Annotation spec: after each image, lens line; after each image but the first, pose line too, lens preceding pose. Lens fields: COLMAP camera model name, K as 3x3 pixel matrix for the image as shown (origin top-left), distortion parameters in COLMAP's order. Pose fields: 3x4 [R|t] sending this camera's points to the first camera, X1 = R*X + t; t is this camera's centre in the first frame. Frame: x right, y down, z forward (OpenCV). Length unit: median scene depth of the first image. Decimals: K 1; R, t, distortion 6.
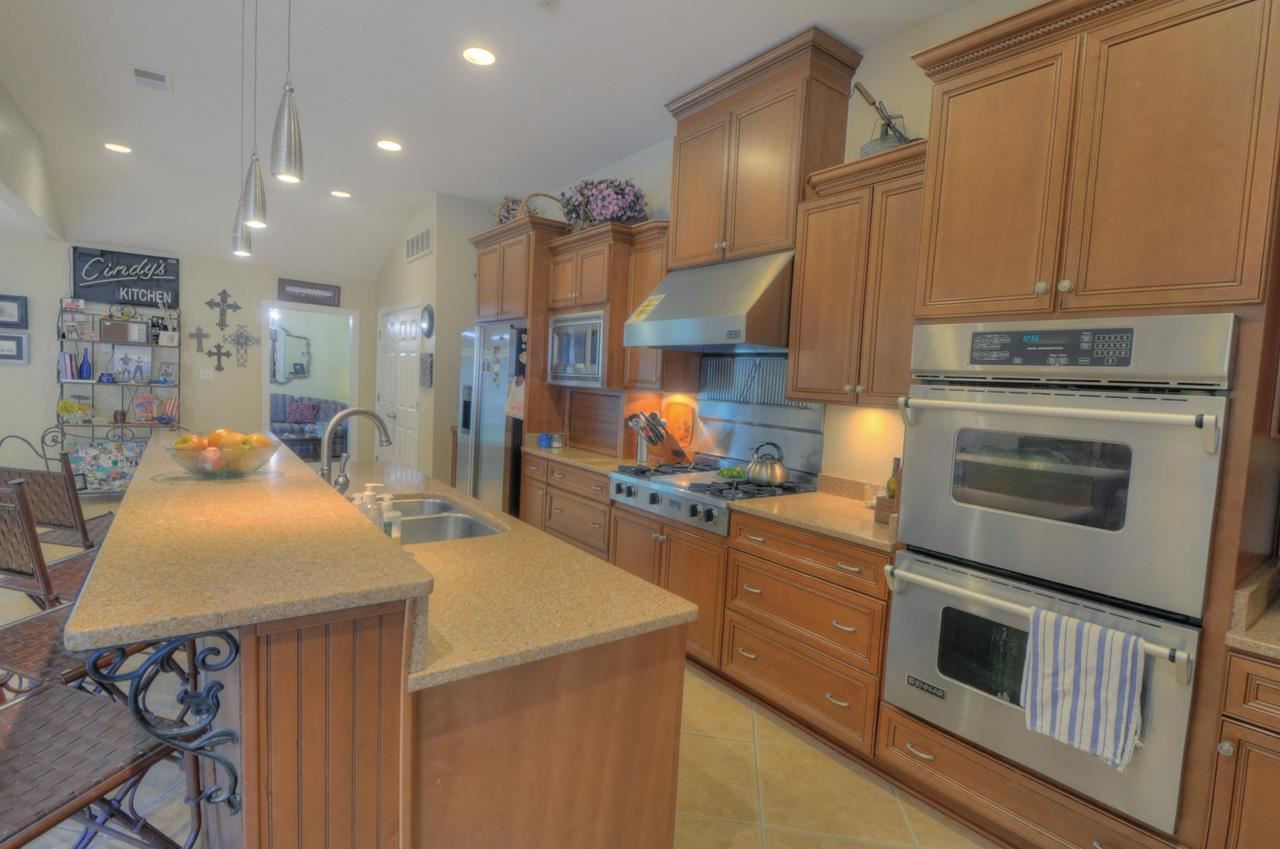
lens RADIAL K [[594.5, 0, 665.6], [0, 594.5, 443.2], [0, 0, 1]] dist [0.000889, -0.010983]
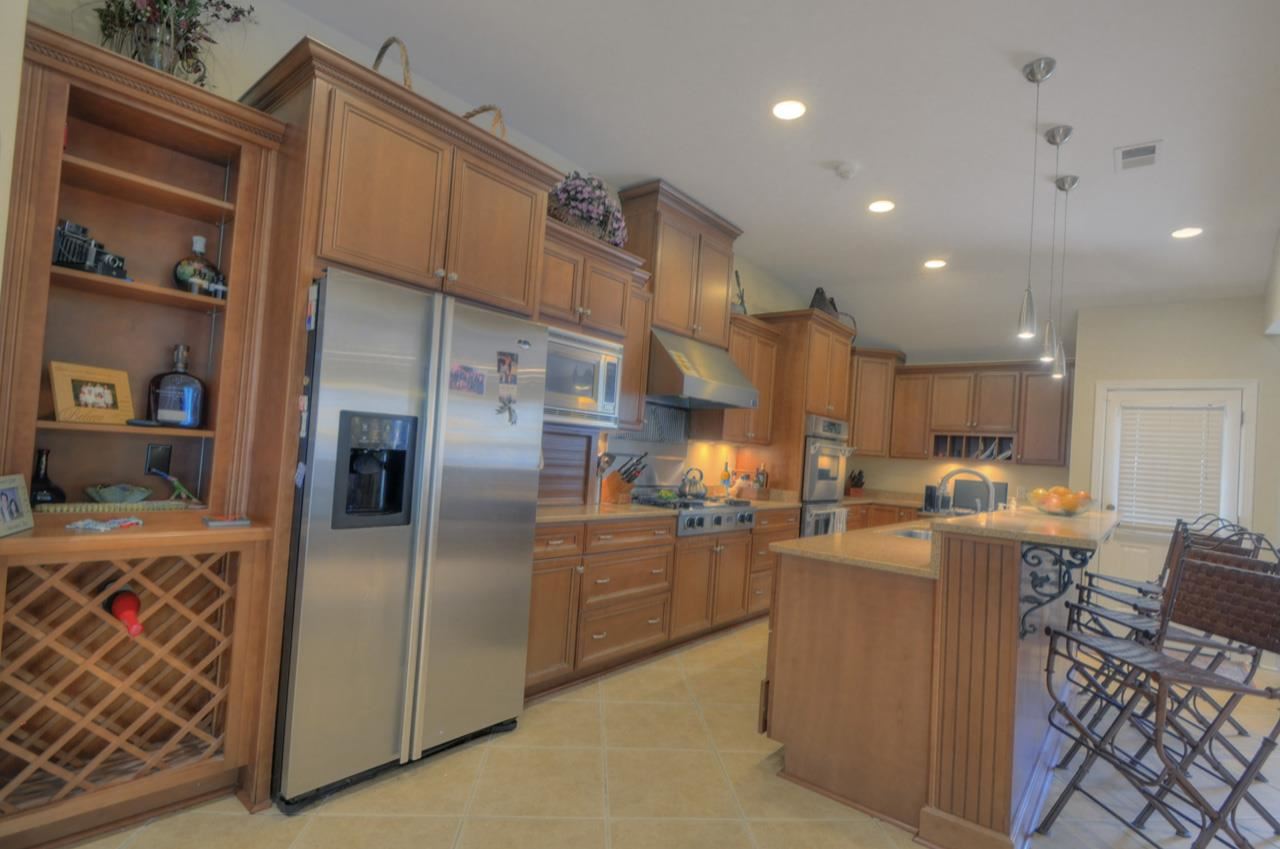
lens RADIAL K [[591.8, 0, 664.7], [0, 591.8, 436.8], [0, 0, 1]] dist [0.004003, 0.000159]
pose [[-0.207051, -0.043197, 0.977376, -0.679377], [0.020092, 0.998626, 0.048392, -0.082309], [-0.978124, 0.029657, -0.205899, 0.749863]]
